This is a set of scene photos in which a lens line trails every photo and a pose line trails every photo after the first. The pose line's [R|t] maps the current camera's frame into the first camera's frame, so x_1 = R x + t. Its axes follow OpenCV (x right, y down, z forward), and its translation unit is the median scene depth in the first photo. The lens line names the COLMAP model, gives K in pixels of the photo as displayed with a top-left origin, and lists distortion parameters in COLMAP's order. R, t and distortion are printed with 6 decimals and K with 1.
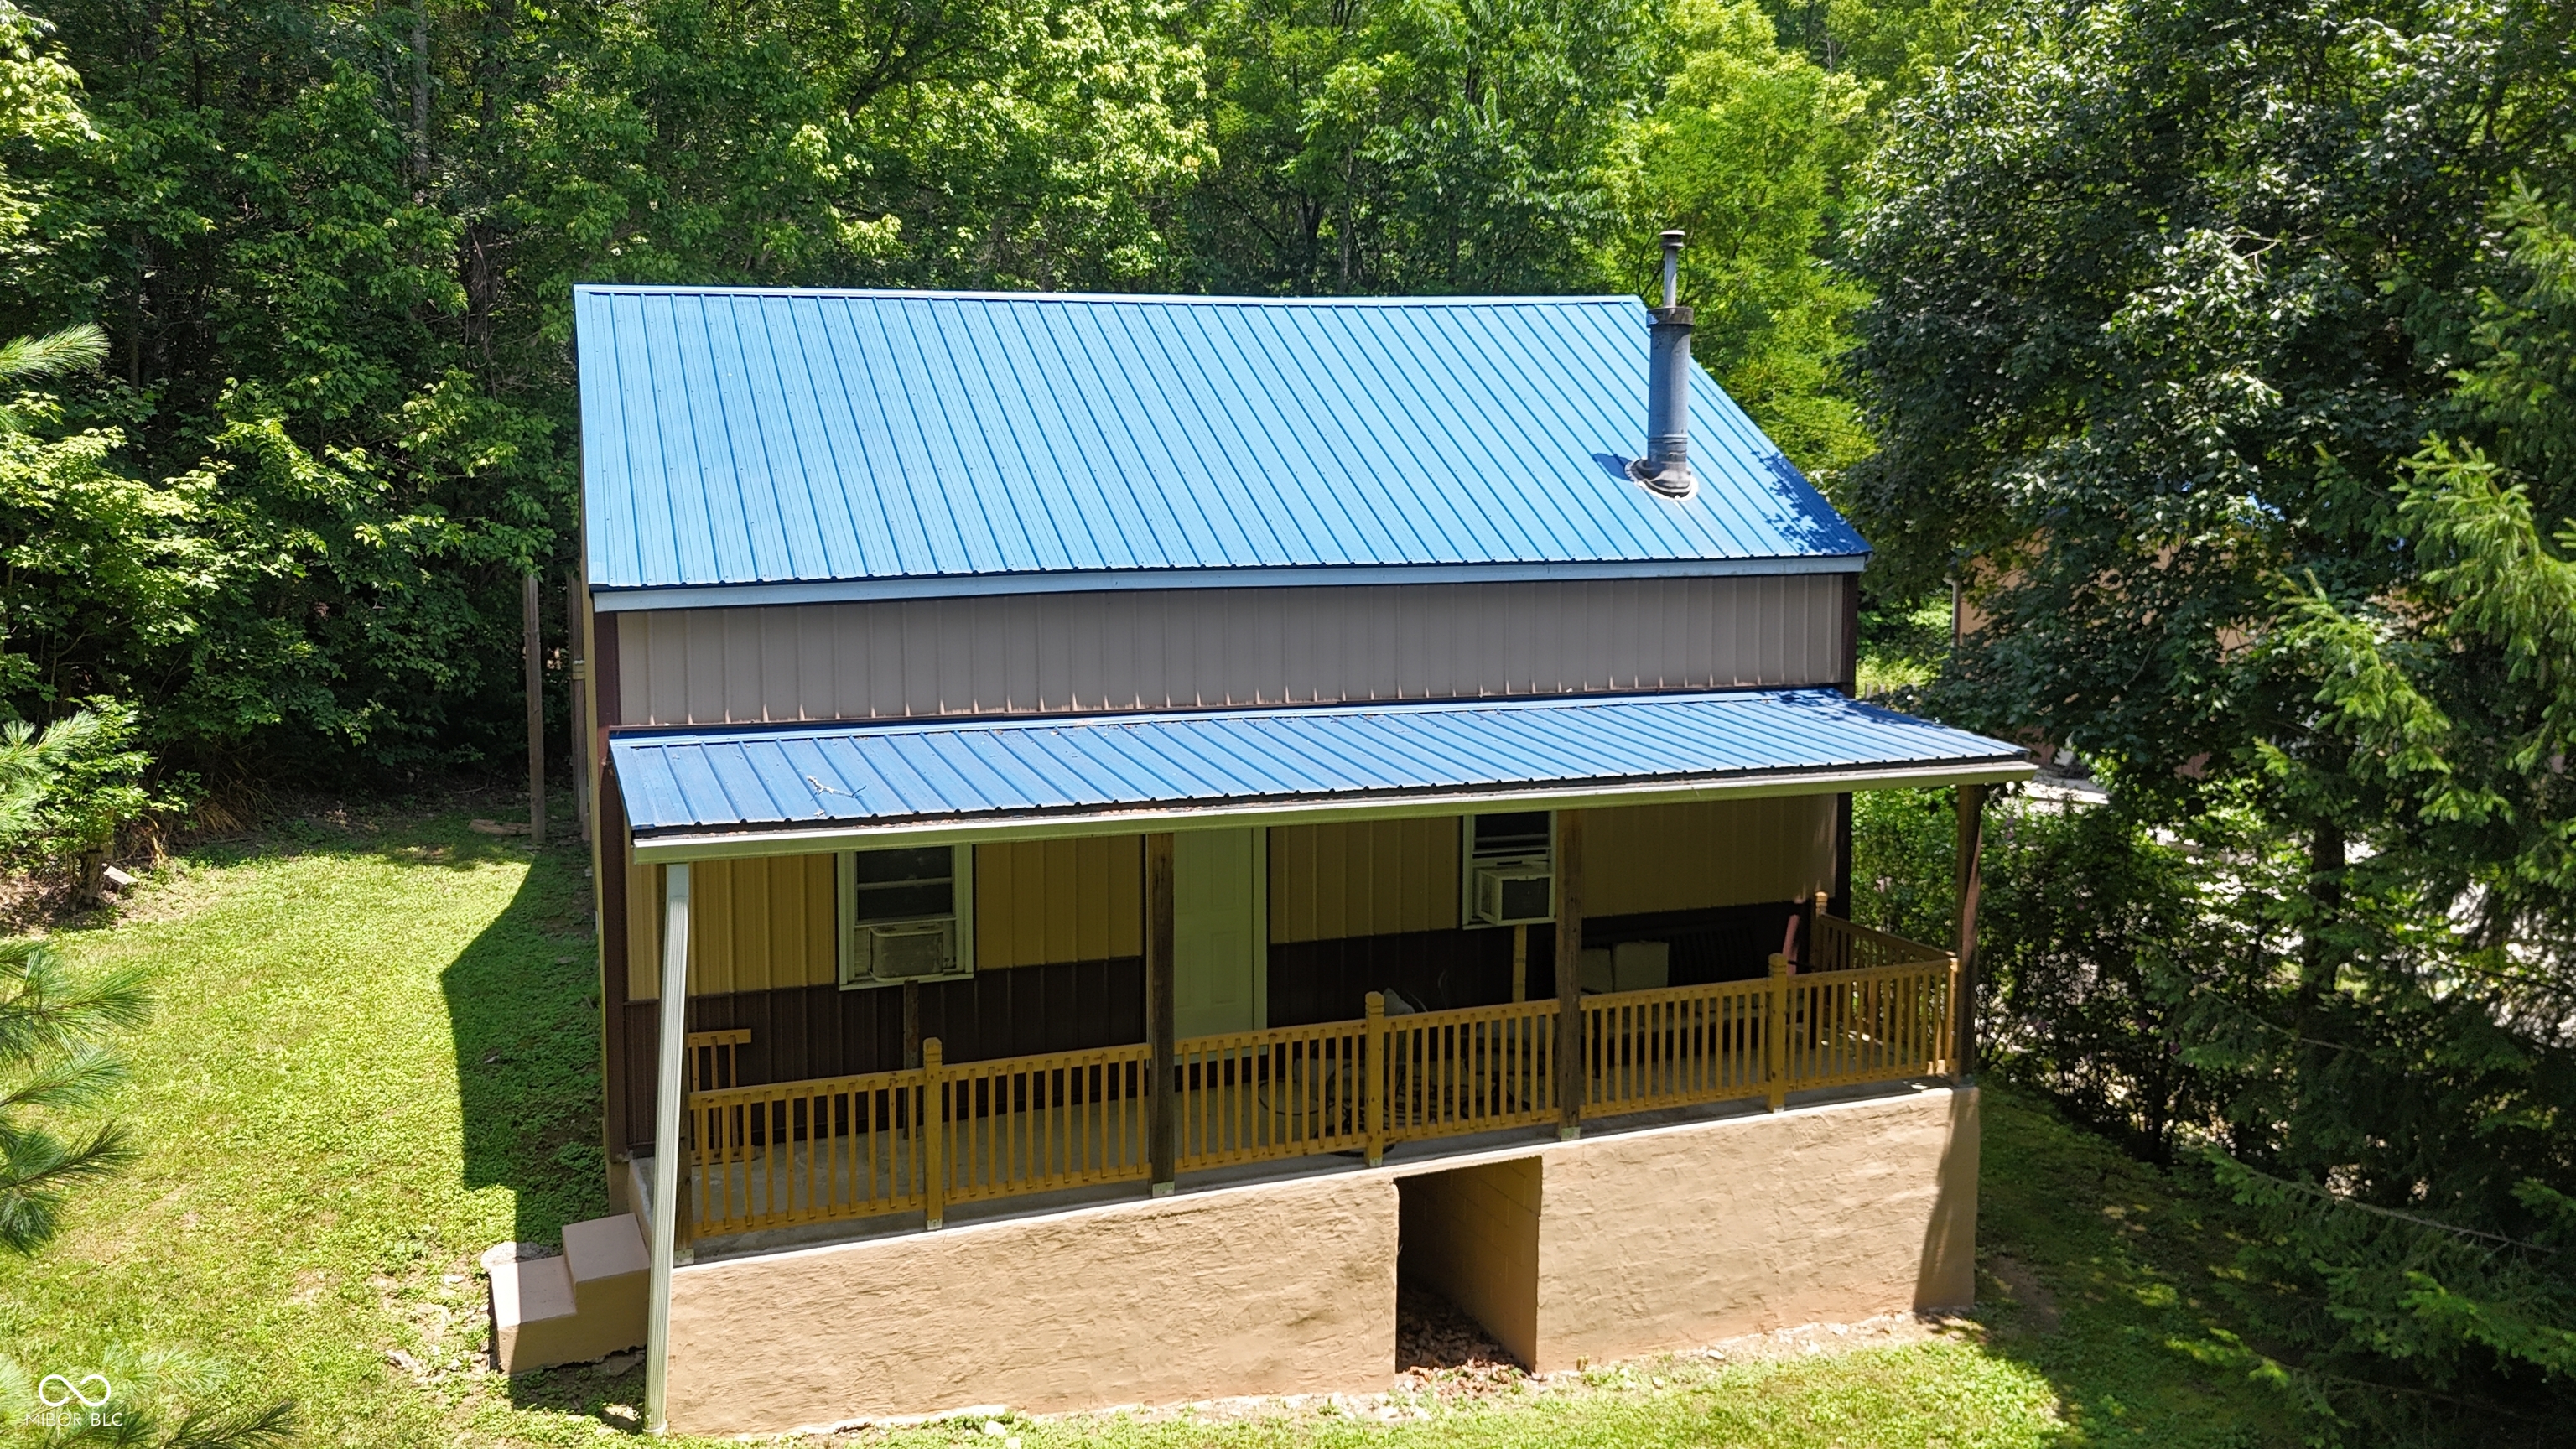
lens RADIAL K [[1902.8, 0, 1273.1], [0, 1902.8, 701.7], [0, 0, 1]] dist [0.058576, -0.058276]
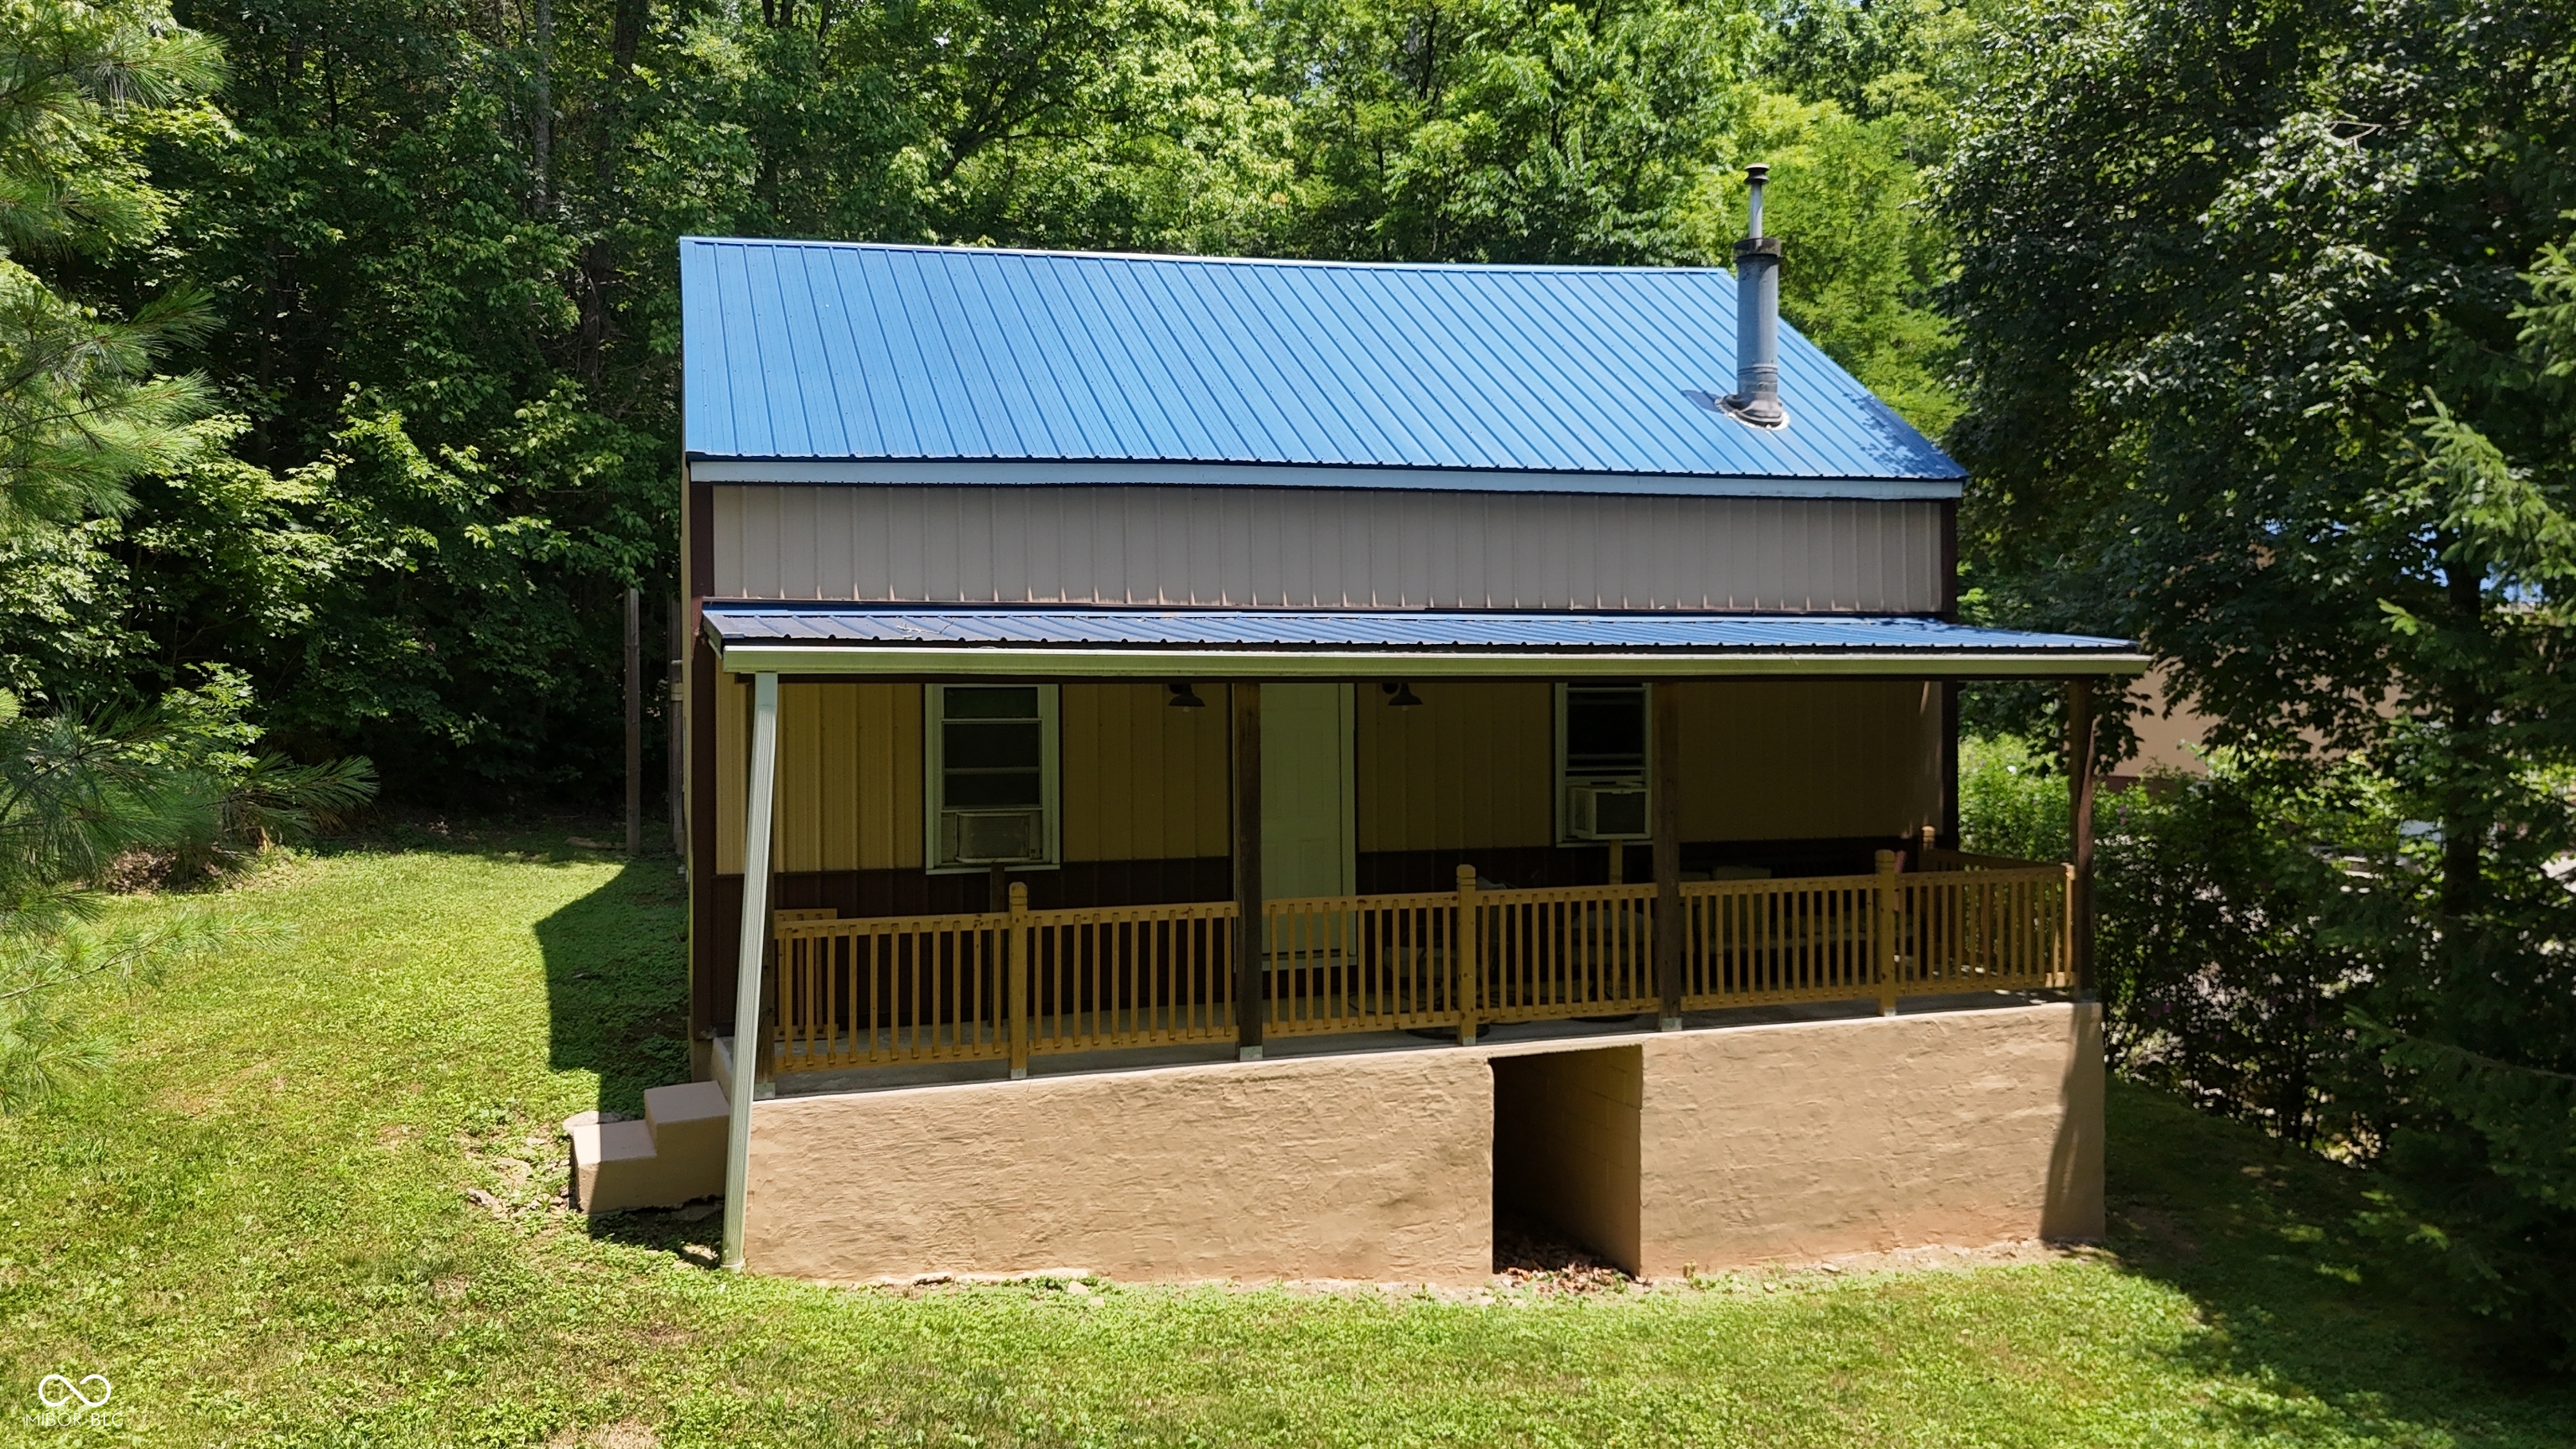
lens RADIAL K [[1902.8, 0, 1273.8], [0, 1902.8, 724.6], [0, 0, 1]] dist [0.058576, -0.058276]
pose [[0.998877, -0.005998, -0.046999, 0.000894], [0.001939, 0.996298, -0.085944, 0.148656], [0.047341, 0.085756, 0.995191, 0.014586]]
